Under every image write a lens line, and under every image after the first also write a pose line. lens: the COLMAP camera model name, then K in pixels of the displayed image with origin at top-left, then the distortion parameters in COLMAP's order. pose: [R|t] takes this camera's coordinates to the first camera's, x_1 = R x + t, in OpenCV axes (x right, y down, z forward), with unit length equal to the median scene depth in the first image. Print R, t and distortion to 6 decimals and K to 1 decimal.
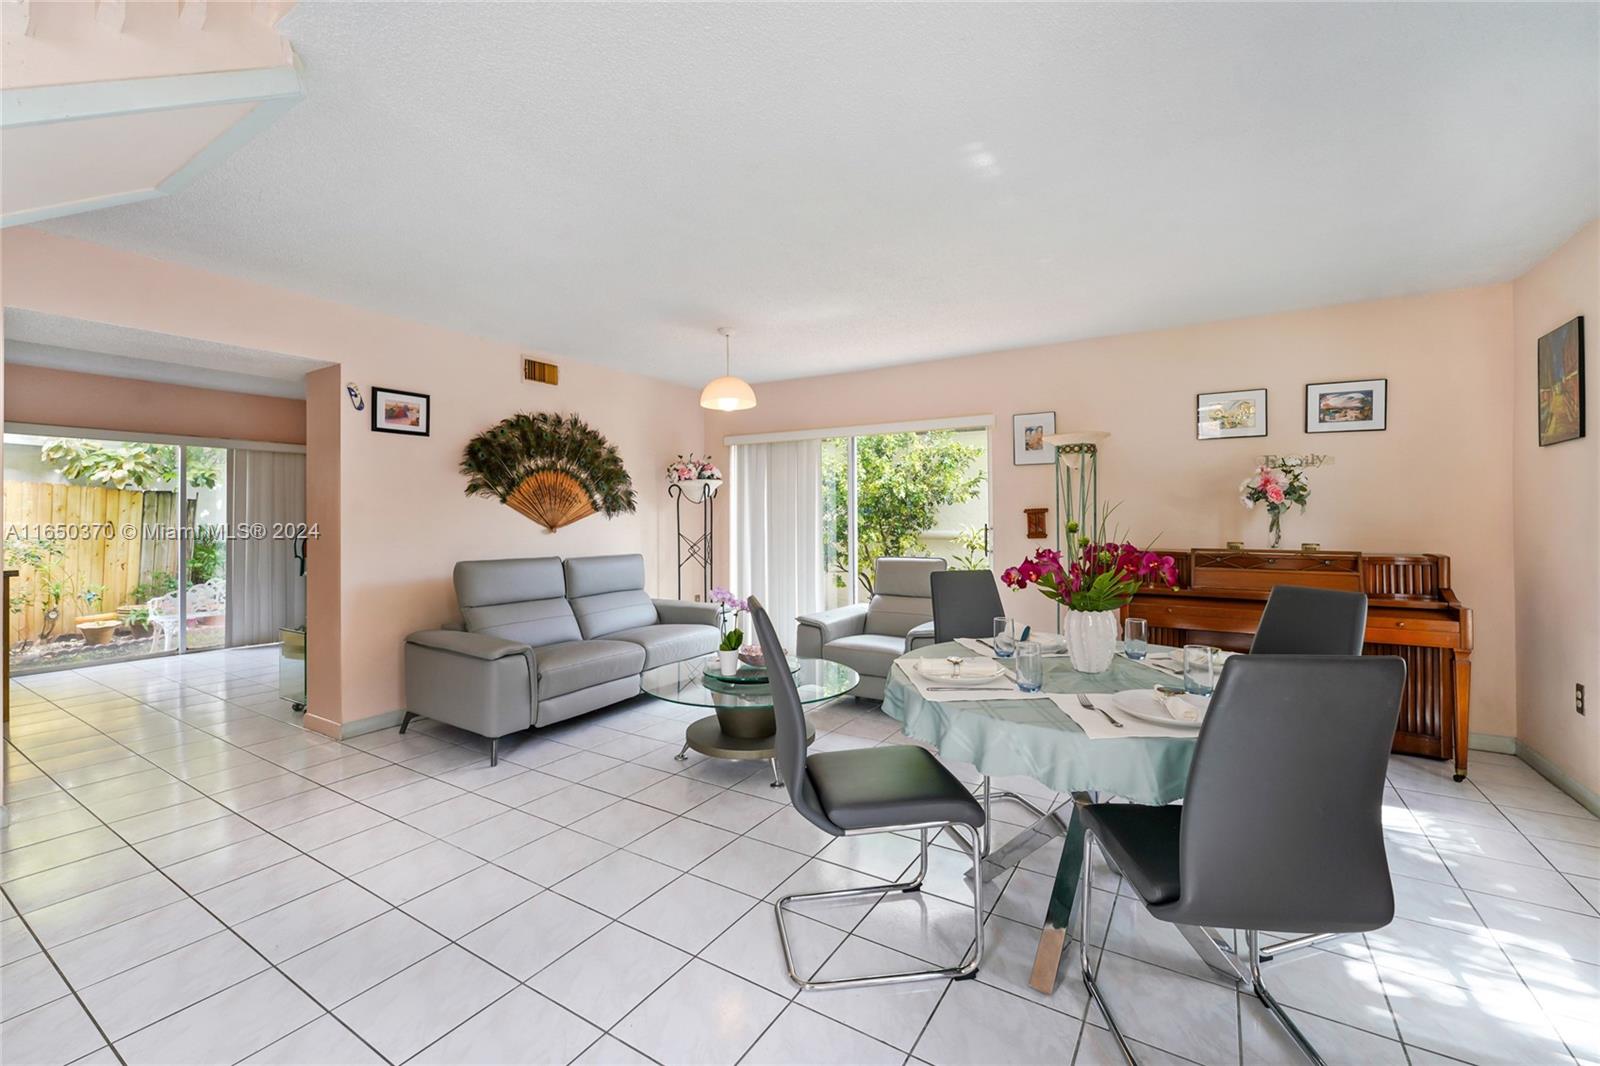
lens RADIAL K [[655.7, 0, 808.5], [0, 655.7, 511.5], [0, 0, 1]] dist [-0.007089, 0.000692]
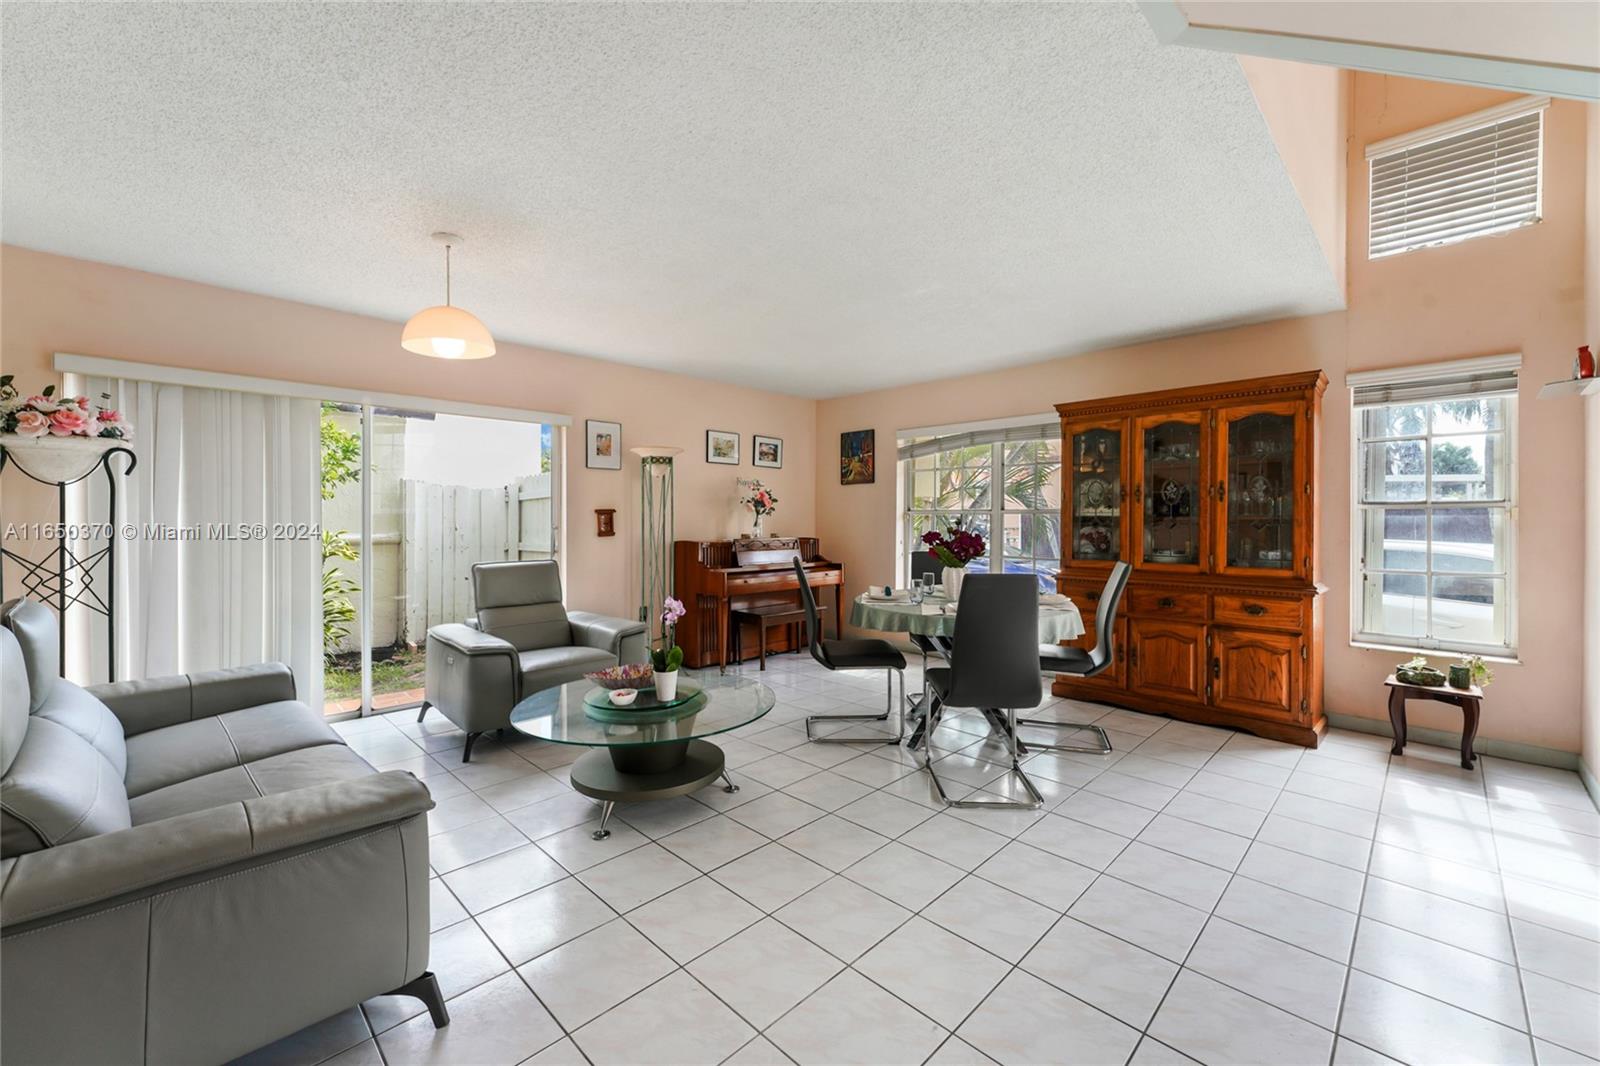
lens RADIAL K [[655.7, 0, 811.7], [0, 655.7, 520.4], [0, 0, 1]] dist [-0.007089, 0.000692]
pose [[0.222975, 0.000615, 0.974824, -0.649895], [-0.015409, 0.999877, 0.002894, 0.006130], [-0.974702, -0.015667, 0.222958, 0.427730]]
